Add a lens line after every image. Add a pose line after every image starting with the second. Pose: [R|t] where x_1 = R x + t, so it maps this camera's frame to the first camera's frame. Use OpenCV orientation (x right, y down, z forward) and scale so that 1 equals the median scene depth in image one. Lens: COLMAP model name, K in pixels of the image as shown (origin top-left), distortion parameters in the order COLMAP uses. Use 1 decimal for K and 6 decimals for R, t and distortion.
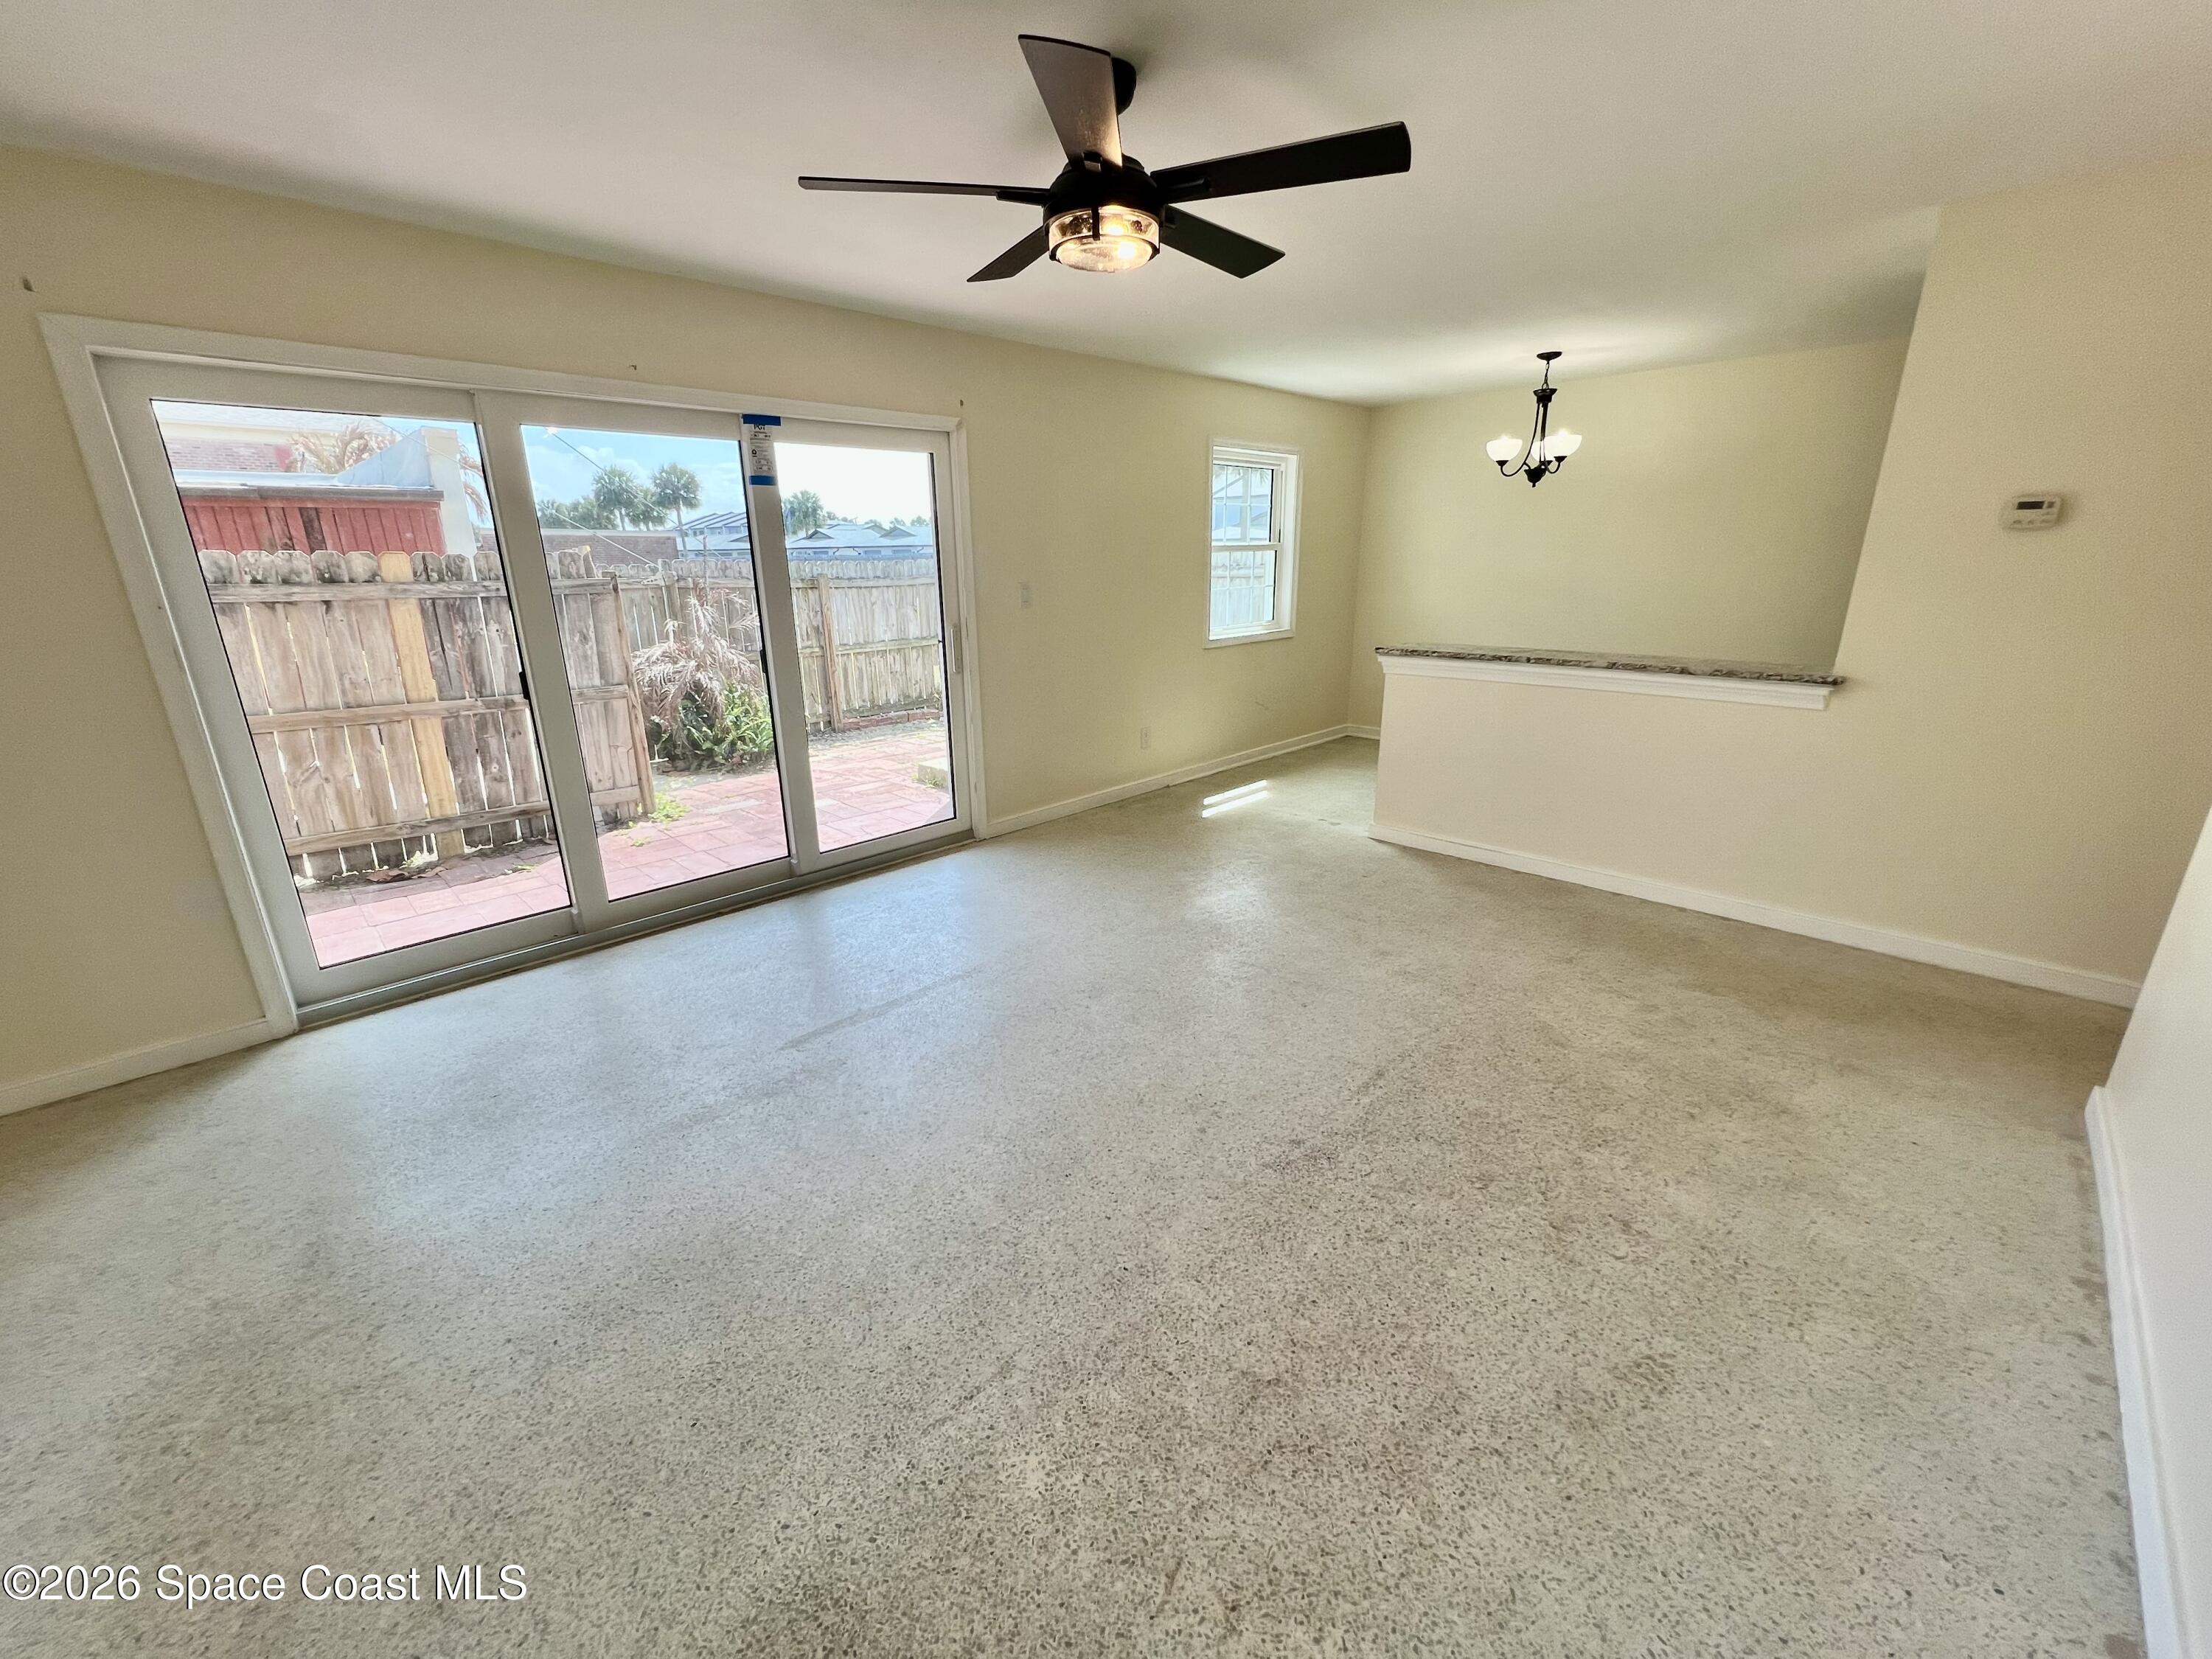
lens RADIAL K [[885.4, 0, 1100.5], [0, 885.4, 823.8], [0, 0, 1]] dist [-0.003037, 0.000228]
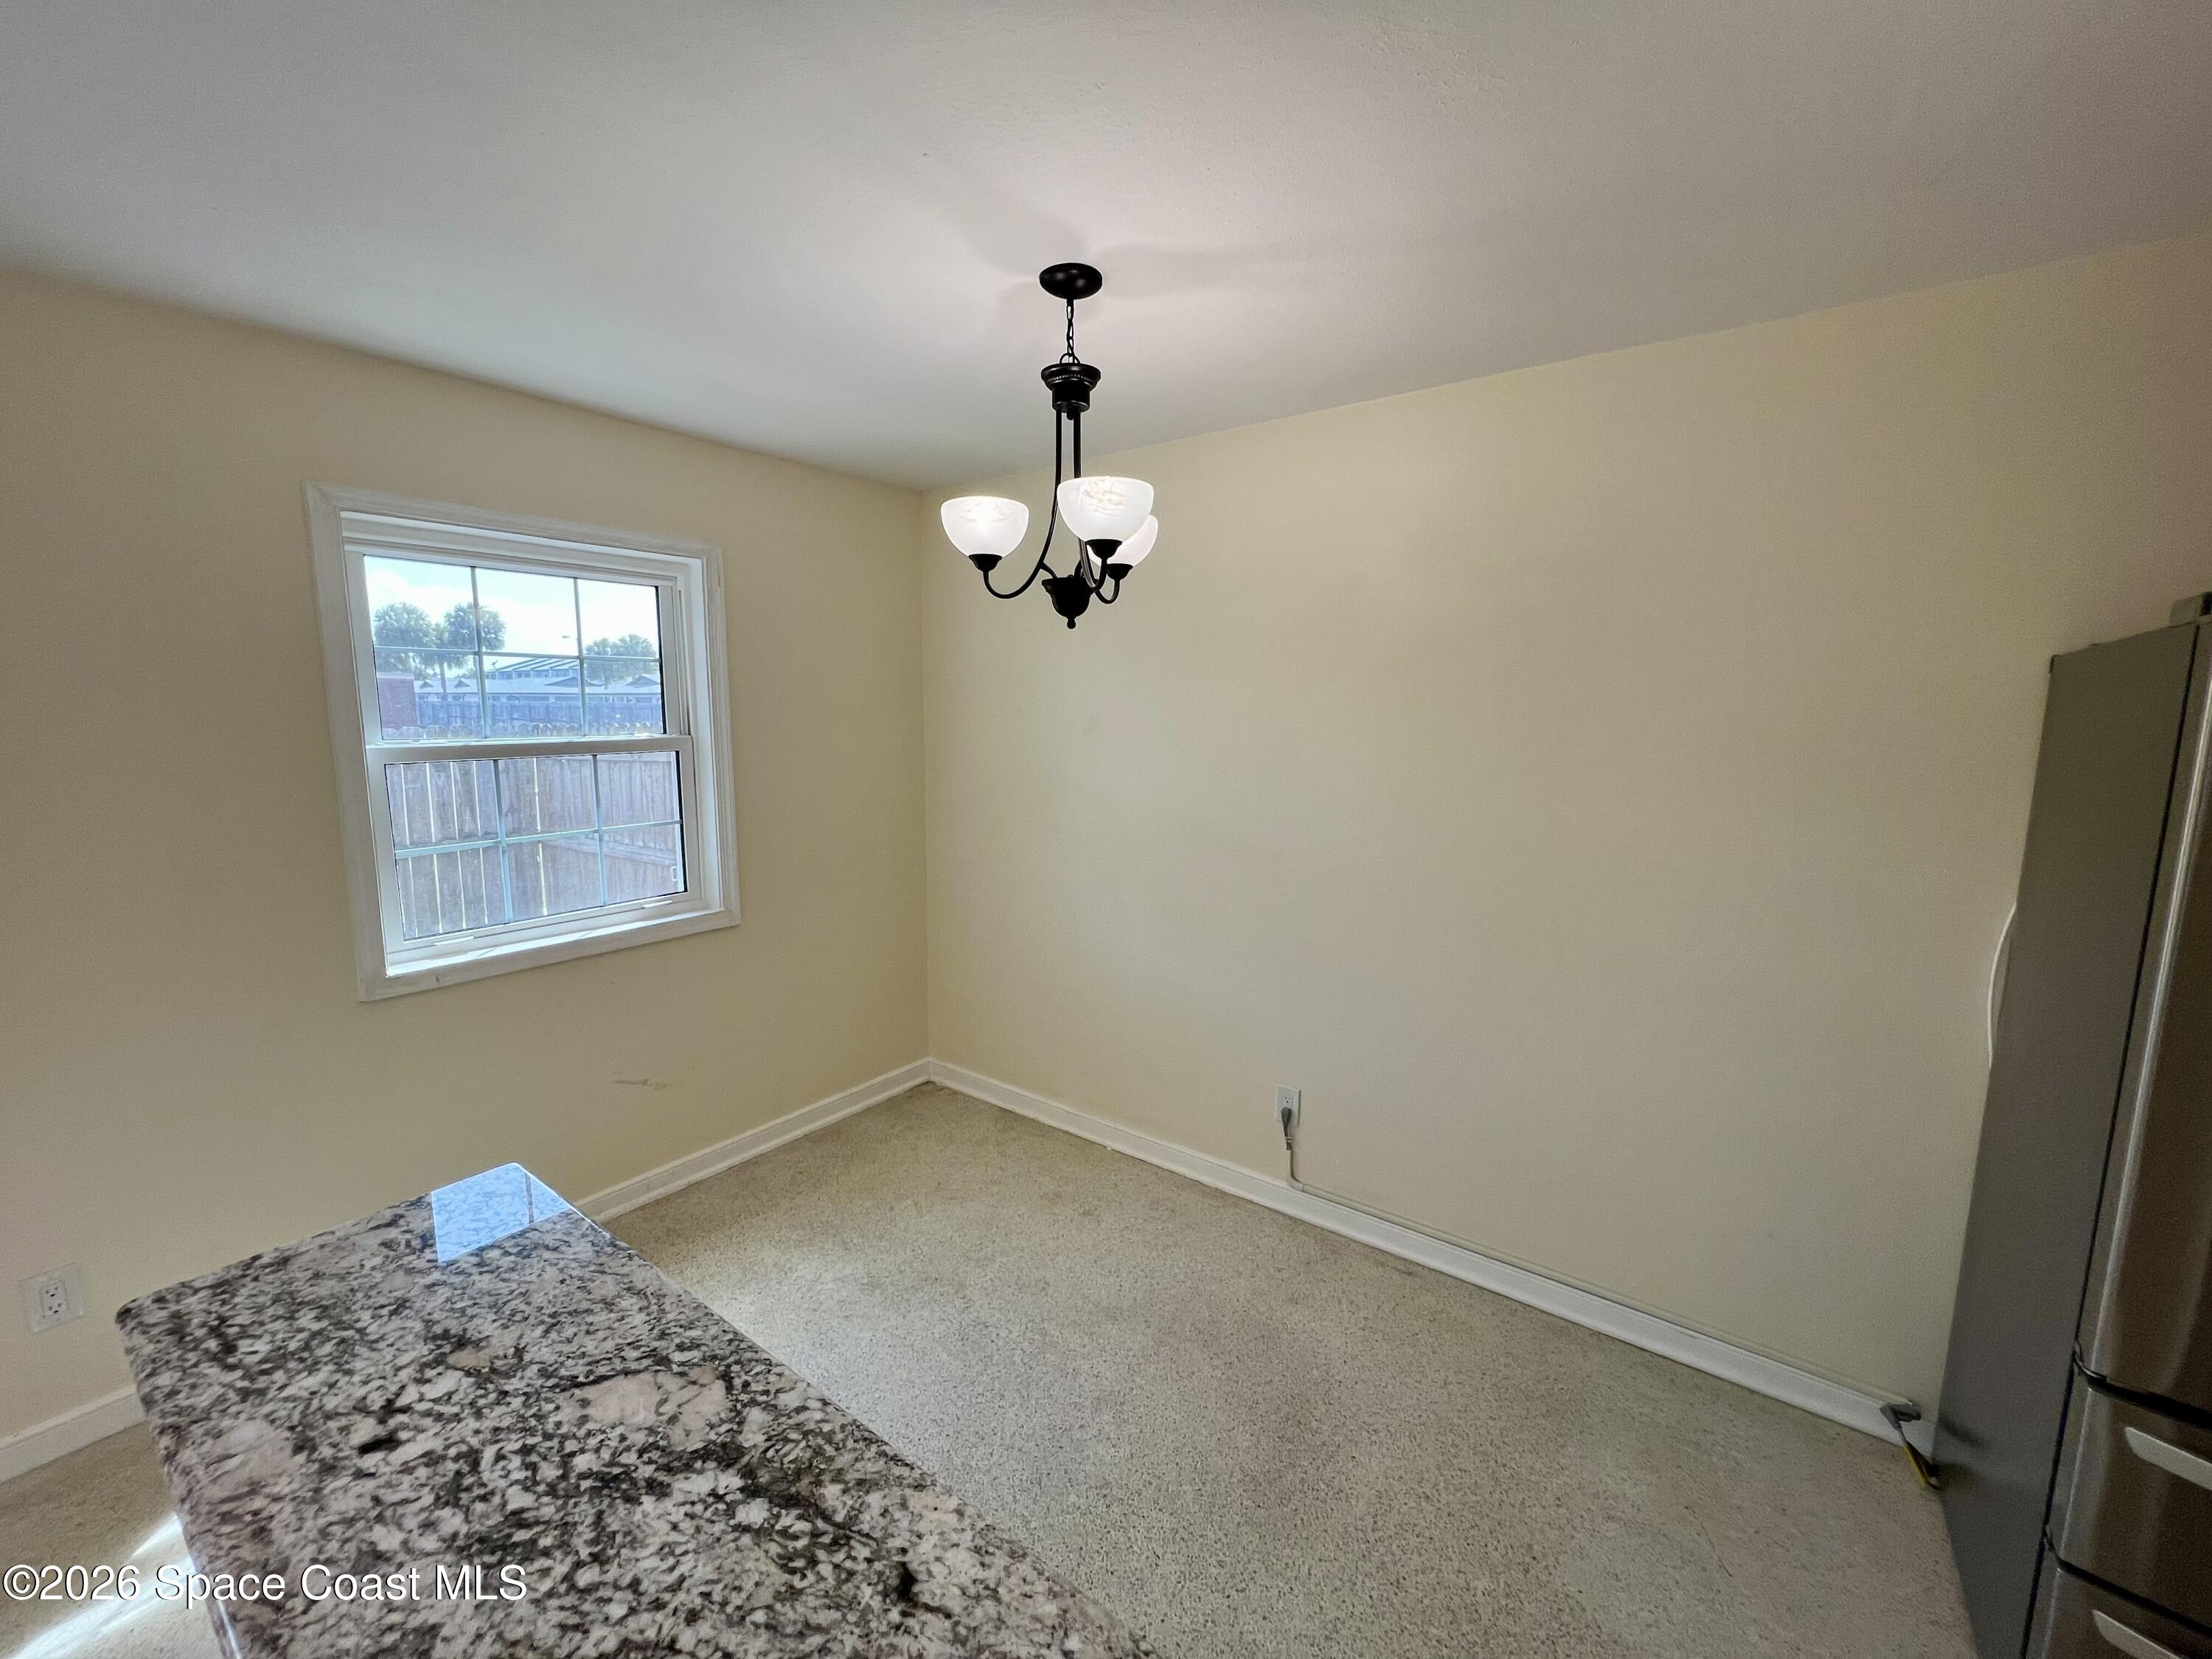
lens RADIAL K [[885.4, 0, 1101.6], [0, 885.4, 819.7], [0, 0, 1]] dist [-0.003037, 0.000228]
pose [[0.990352, 0.001681, 0.138565, 0.464995], [0.021357, 0.986129, -0.164604, -0.248366], [-0.136920, 0.165975, 0.976578, 0.672209]]
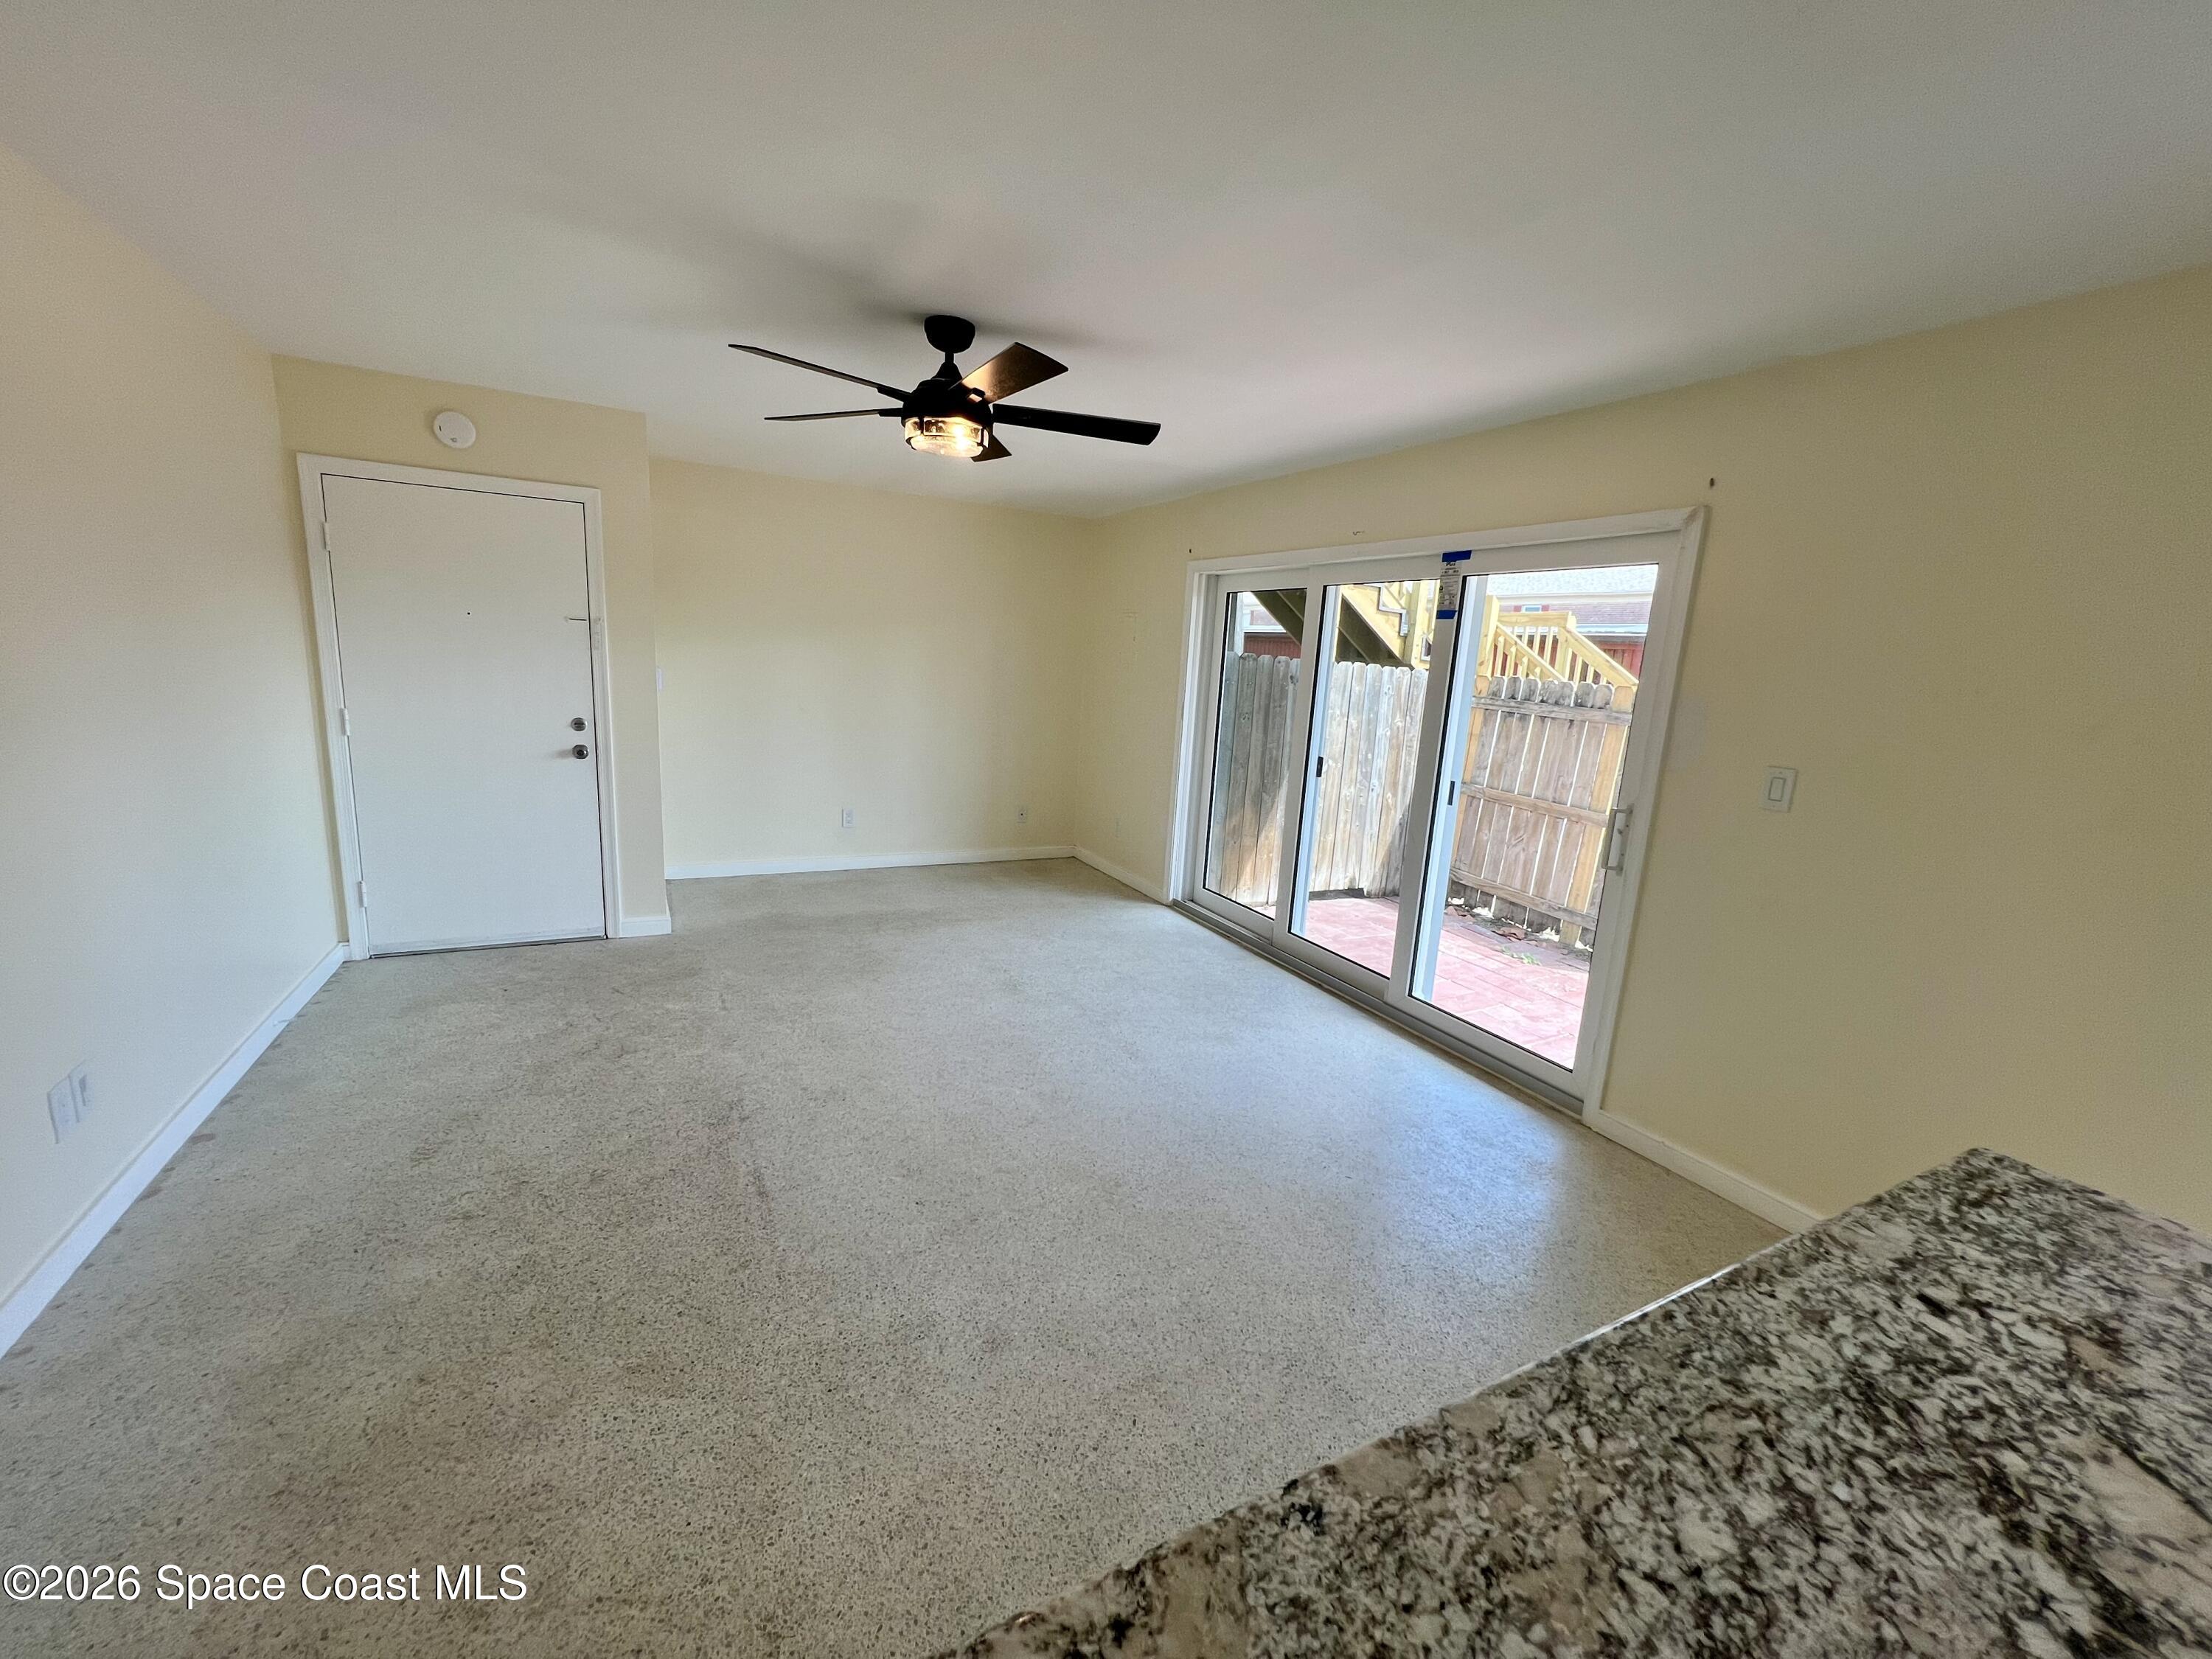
lens RADIAL K [[885.4, 0, 1100.8], [0, 885.4, 824.7], [0, 0, 1]] dist [-0.003037, 0.000228]
pose [[-0.298444, 0.176835, -0.937902, 0.542201], [-0.332426, 0.901894, 0.275825, -0.241819], [0.894664, 0.394102, -0.210380, 0.721411]]
